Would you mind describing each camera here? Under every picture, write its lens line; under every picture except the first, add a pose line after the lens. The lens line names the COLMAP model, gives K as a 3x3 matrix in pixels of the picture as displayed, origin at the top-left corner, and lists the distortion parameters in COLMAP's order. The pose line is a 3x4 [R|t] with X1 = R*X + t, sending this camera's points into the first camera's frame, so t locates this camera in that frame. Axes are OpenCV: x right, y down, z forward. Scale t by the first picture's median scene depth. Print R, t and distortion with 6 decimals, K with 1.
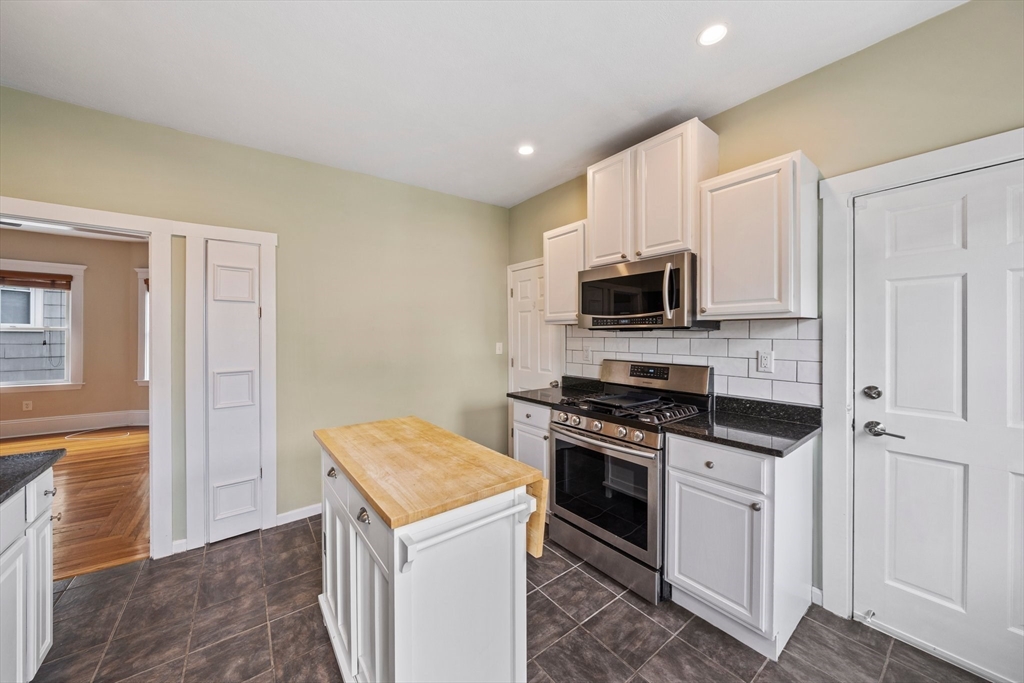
lens RADIAL K [[351.9, 0, 499.7], [0, 351.9, 334.5], [0, 0, 1]] dist [0.001013, 0.000086]
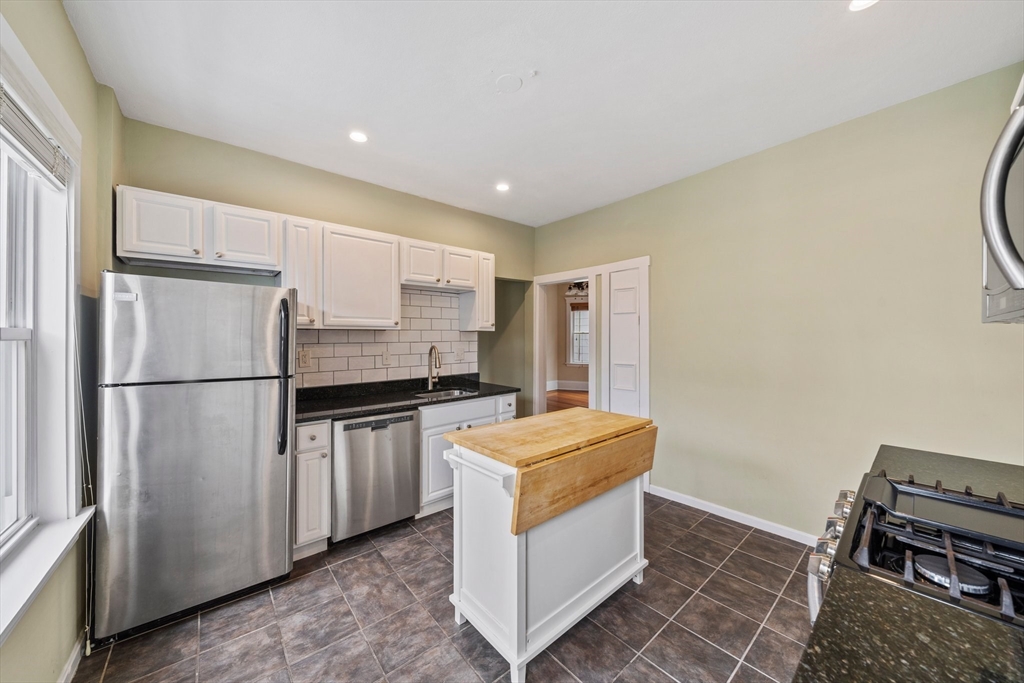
lens RADIAL K [[351.9, 0, 502.8], [0, 351.9, 338.1], [0, 0, 1]] dist [0.001013, 0.000086]
pose [[0.070853, 0.003284, -0.997481, 1.128971], [0.003933, 0.999986, 0.003572, -0.006686], [0.997479, -0.004176, 0.070839, 0.806156]]
